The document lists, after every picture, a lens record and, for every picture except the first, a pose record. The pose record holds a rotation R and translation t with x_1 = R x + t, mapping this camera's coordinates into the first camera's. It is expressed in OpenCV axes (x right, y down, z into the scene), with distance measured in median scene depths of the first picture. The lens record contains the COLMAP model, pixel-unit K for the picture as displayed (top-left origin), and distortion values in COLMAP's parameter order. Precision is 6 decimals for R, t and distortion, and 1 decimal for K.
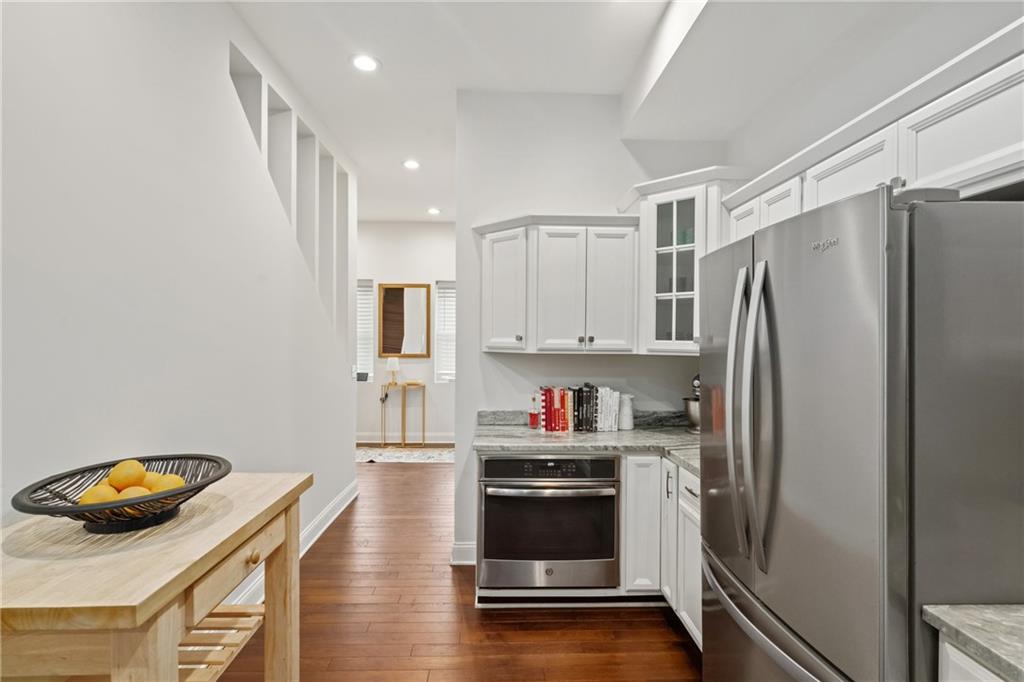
lens RADIAL K [[495.3, 0, 514.3], [0, 495.3, 344.6], [0, 0, 1]] dist [-0.003030, 0.001612]
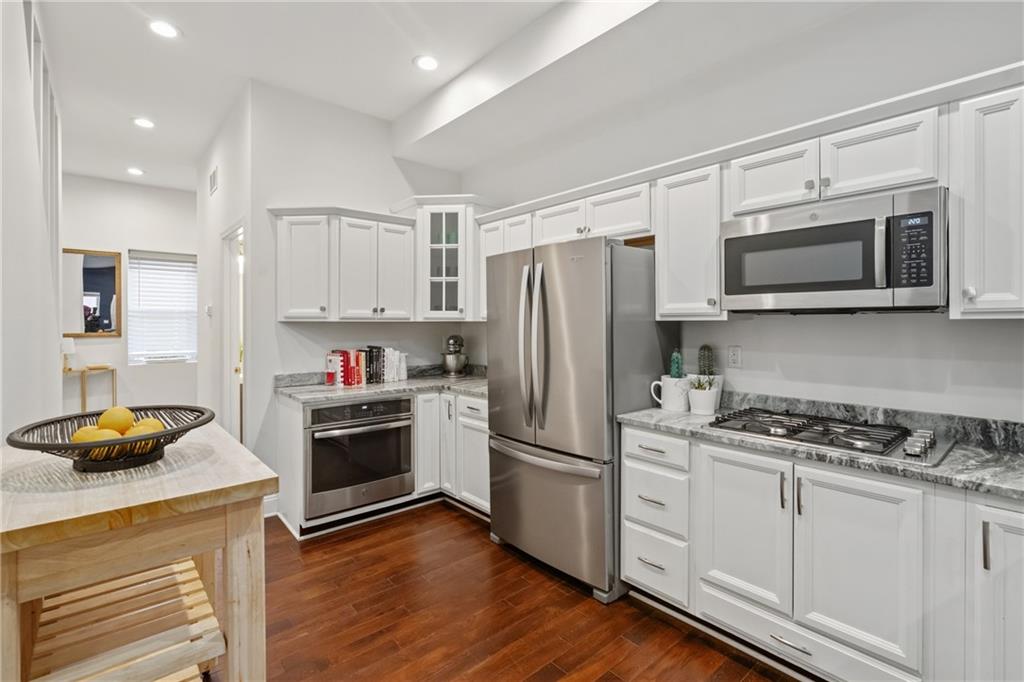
lens RADIAL K [[466.2, 0, 510.7], [0, 466.2, 325.0], [0, 0, 1]] dist [-0.002042, 0.000770]
pose [[0.780376, -0.011695, 0.625202, -0.359628], [0.013573, 0.999906, 0.001761, 0.031826], [-0.625164, 0.007112, 0.780461, -0.159328]]
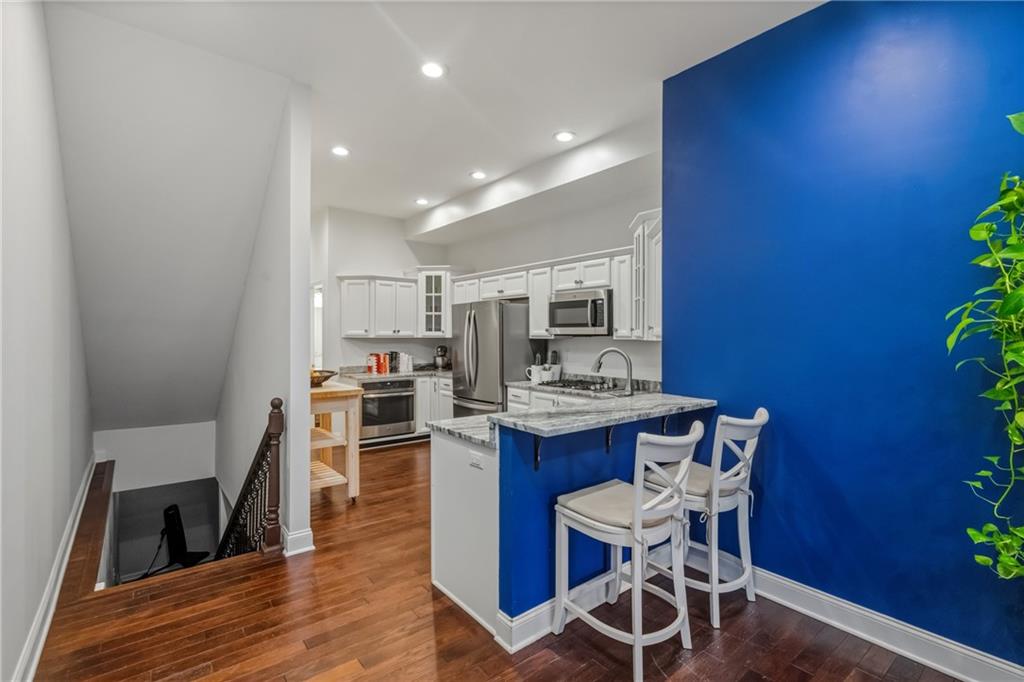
lens RADIAL K [[466.2, 0, 516.4], [0, 466.2, 341.9], [0, 0, 1]] dist [-0.002042, 0.000770]
pose [[0.796876, -0.015399, 0.603947, -0.748905], [0.010278, 0.999876, 0.011931, 0.019490], [-0.604056, -0.003300, 0.796935, -1.099532]]
